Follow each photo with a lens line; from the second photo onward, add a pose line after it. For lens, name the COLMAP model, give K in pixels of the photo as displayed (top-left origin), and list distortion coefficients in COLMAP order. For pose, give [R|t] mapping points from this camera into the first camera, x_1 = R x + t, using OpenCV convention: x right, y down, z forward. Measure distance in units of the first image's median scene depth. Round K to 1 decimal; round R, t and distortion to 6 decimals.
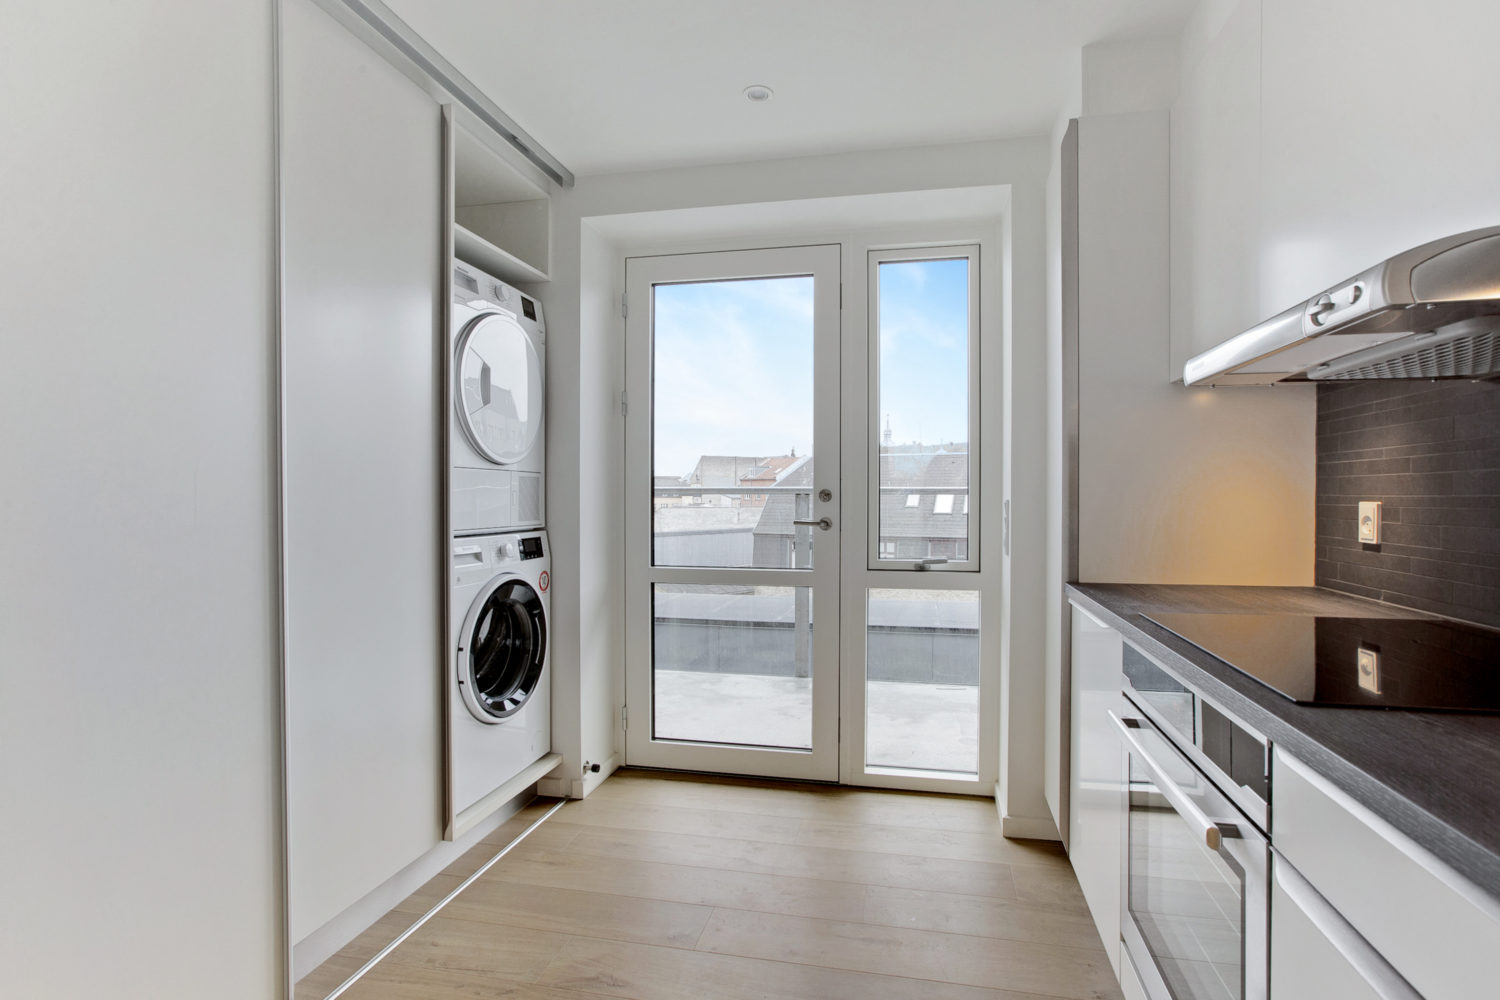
lens RADIAL K [[718.5, 0, 777.1], [0, 718.5, 499.3], [0, 0, 1]] dist [0.001092, 0.000164]
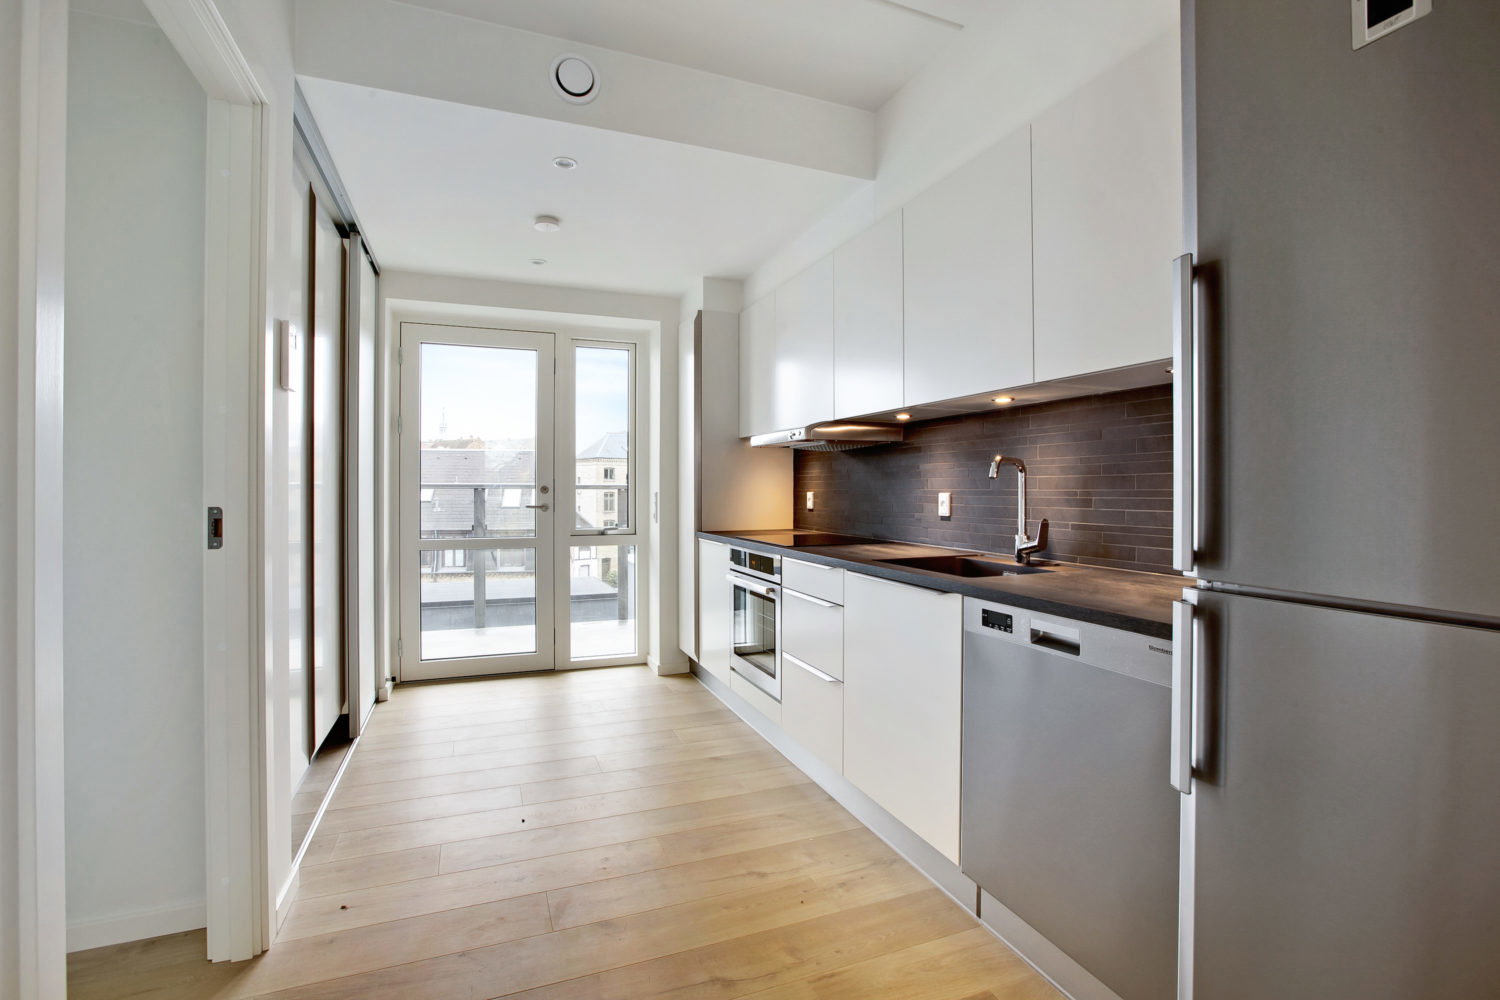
lens RADIAL K [[691.5, 0, 726.4], [0, 691.5, 487.4], [0, 0, 1]] dist [-0.031028, 0.004681]
pose [[0.854937, 0.002760, 0.518725, -0.444980], [0.001788, 0.999964, -0.008267, 0.003738], [-0.518729, 0.007995, 0.854901, -0.596017]]
